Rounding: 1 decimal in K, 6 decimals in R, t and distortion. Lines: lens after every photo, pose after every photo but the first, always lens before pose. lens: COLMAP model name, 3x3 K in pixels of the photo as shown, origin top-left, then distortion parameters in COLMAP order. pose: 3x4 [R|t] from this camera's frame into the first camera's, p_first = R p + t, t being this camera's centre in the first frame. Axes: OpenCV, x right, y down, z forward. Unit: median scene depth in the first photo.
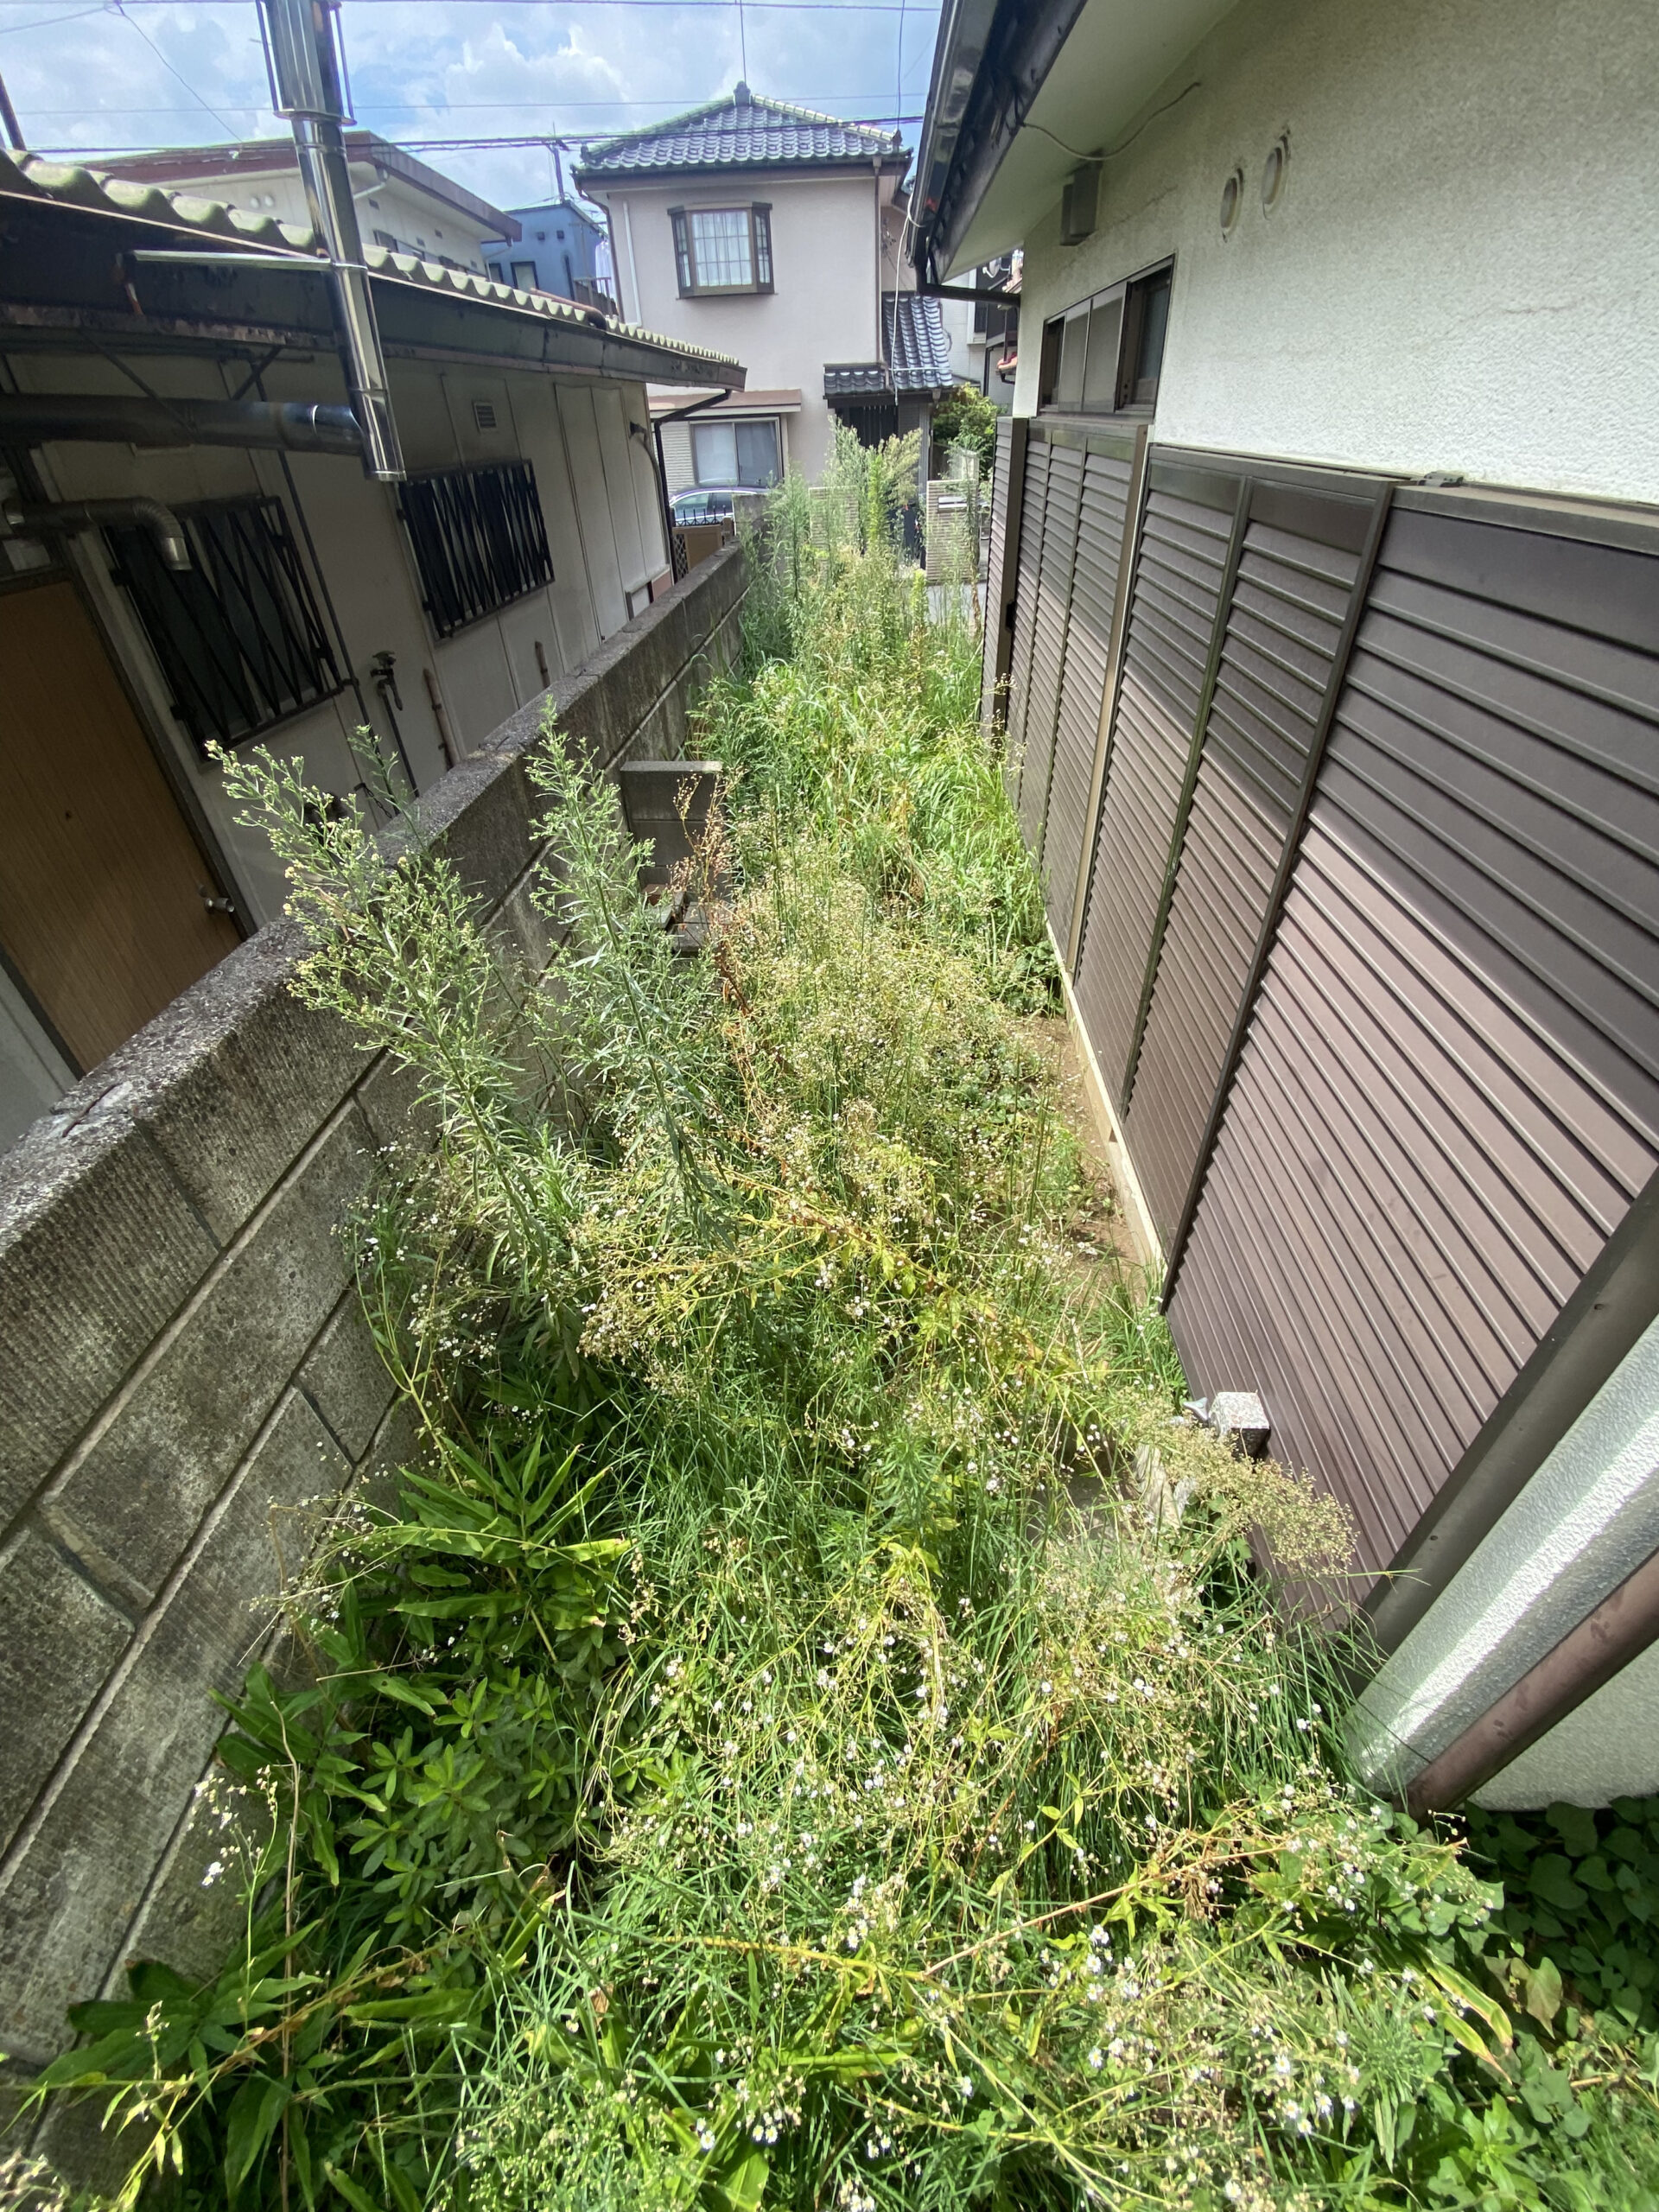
lens RADIAL K [[918.7, 0, 843.1], [0, 918.7, 1103.0], [0, 0, 1]] dist [0.012609, -0.018259]
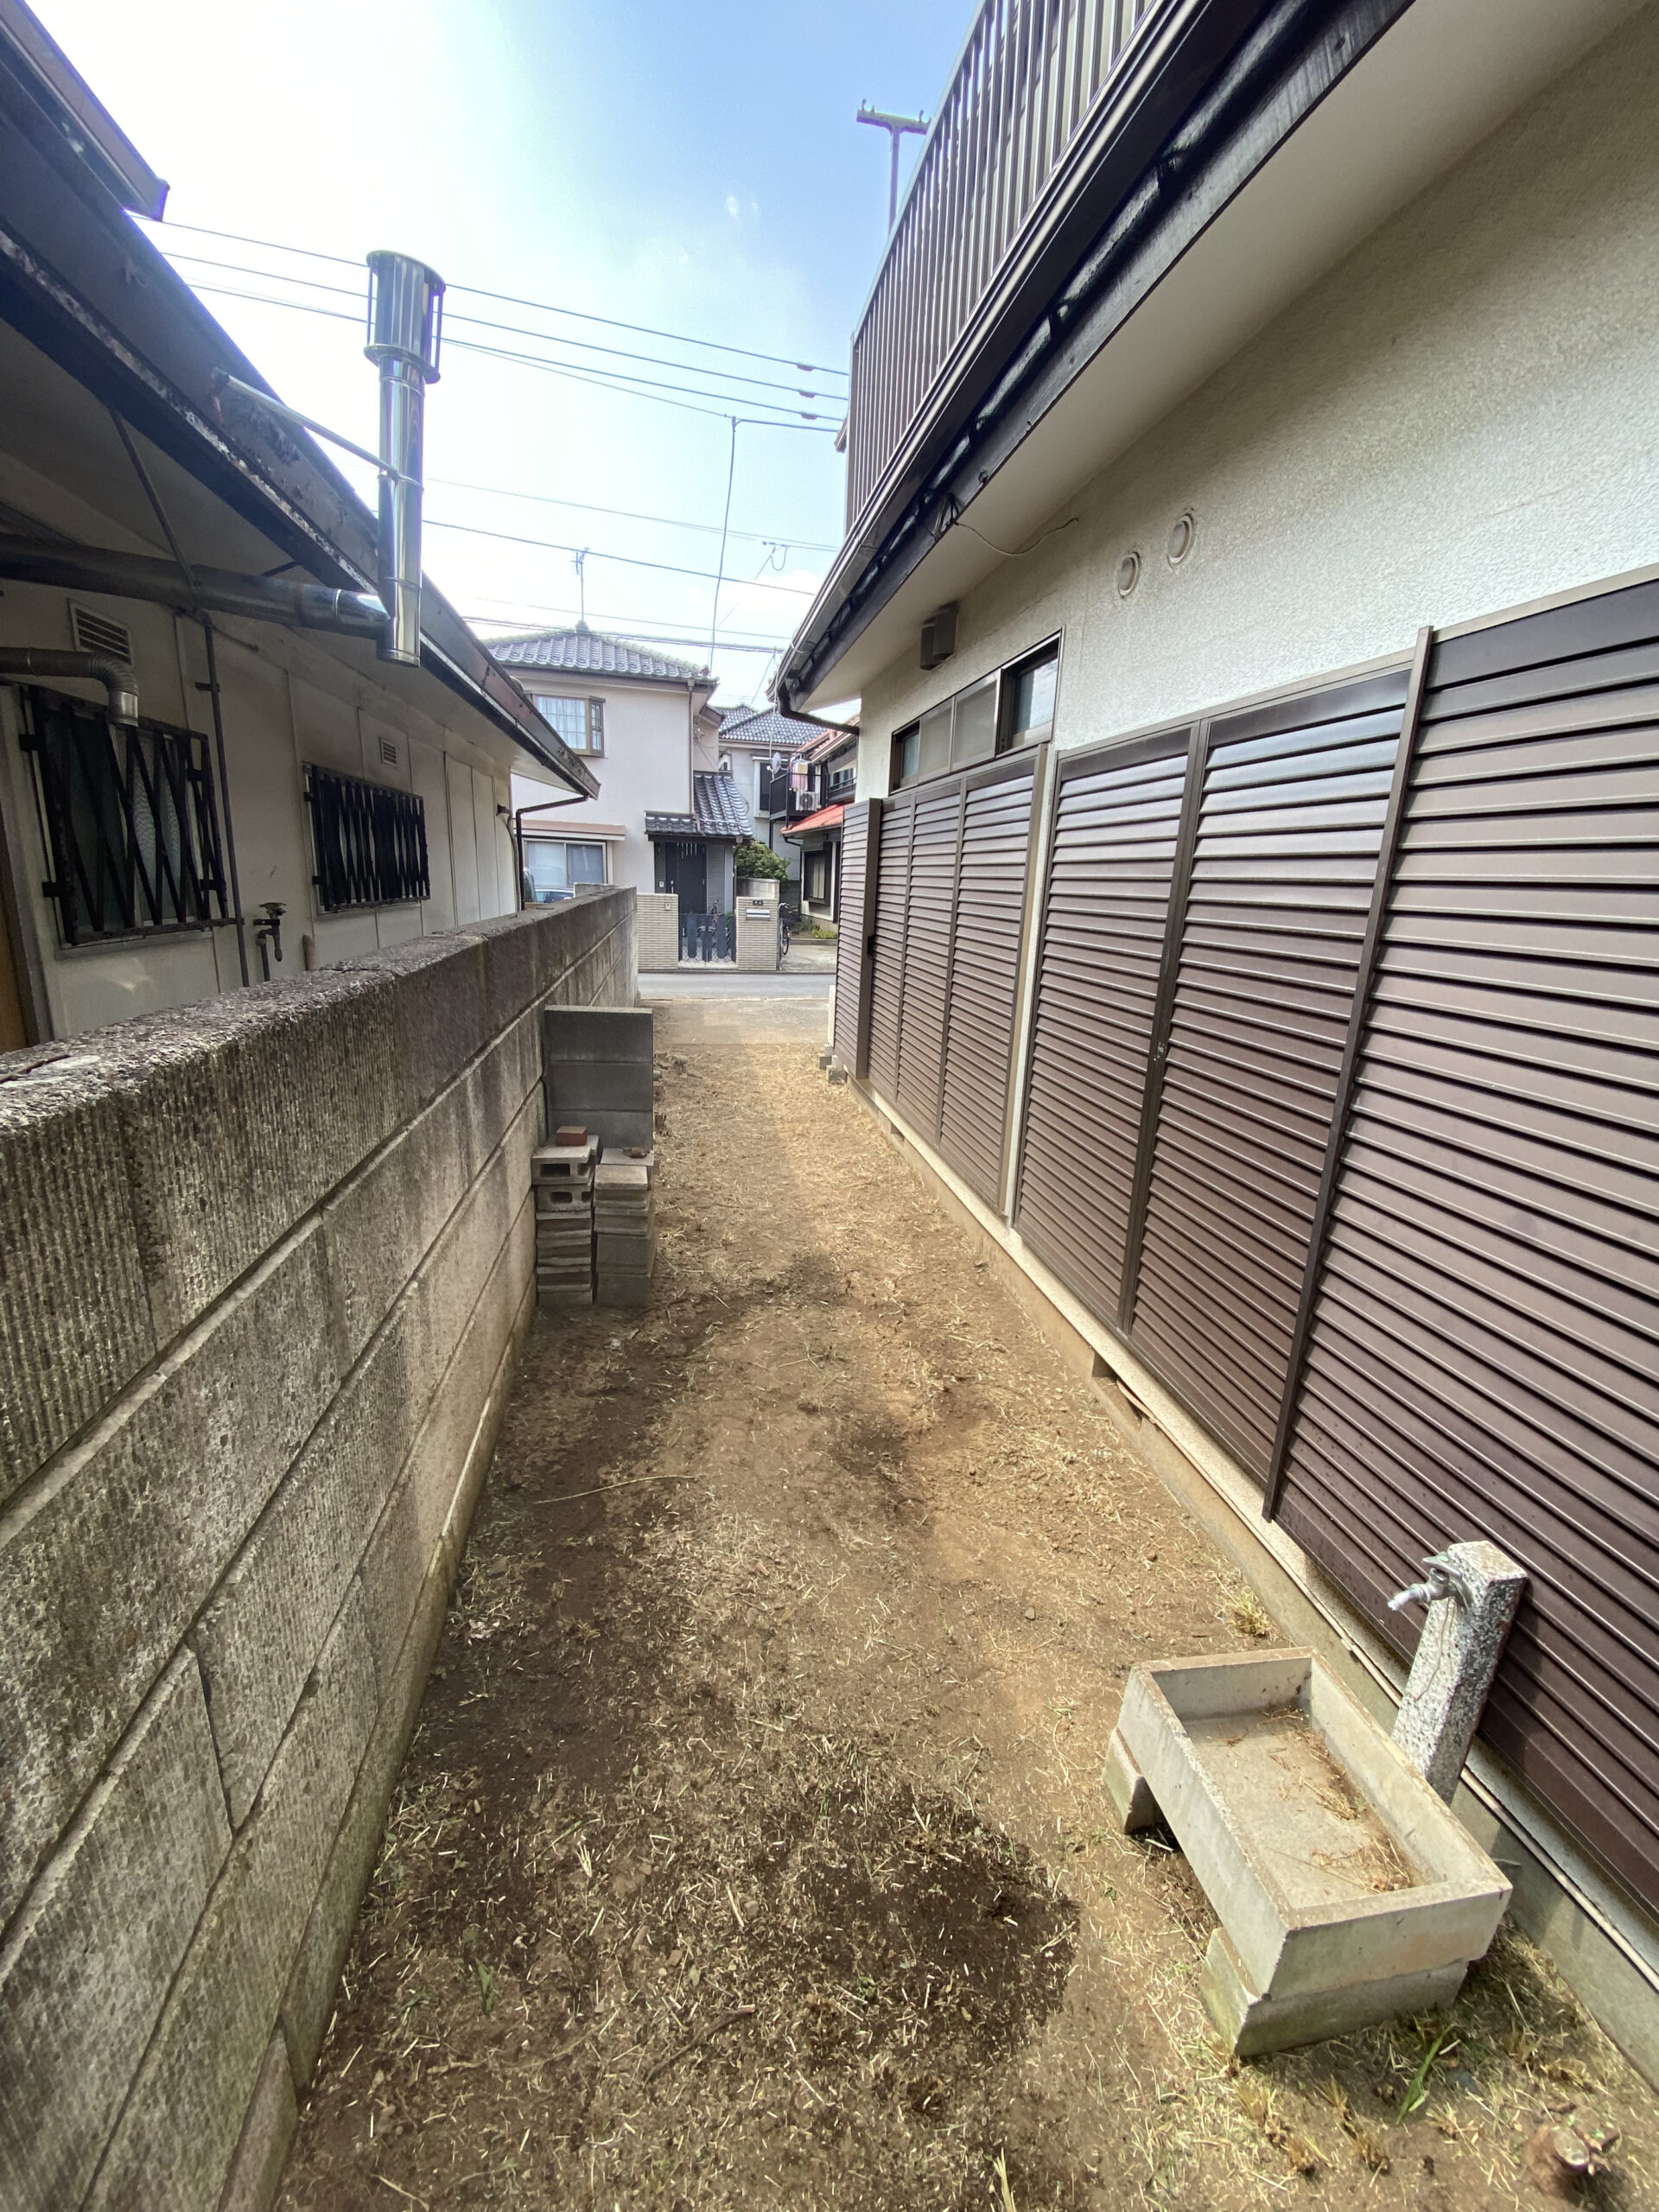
lens RADIAL K [[918.7, 0, 843.1], [0, 918.7, 1103.0], [0, 0, 1]] dist [0.012609, -0.018259]
pose [[0.971670, 0.018217, 0.235640, -0.152270], [0.078336, 0.915842, -0.393824, 0.113844], [-0.222983, 0.401126, 0.888469, 0.116604]]
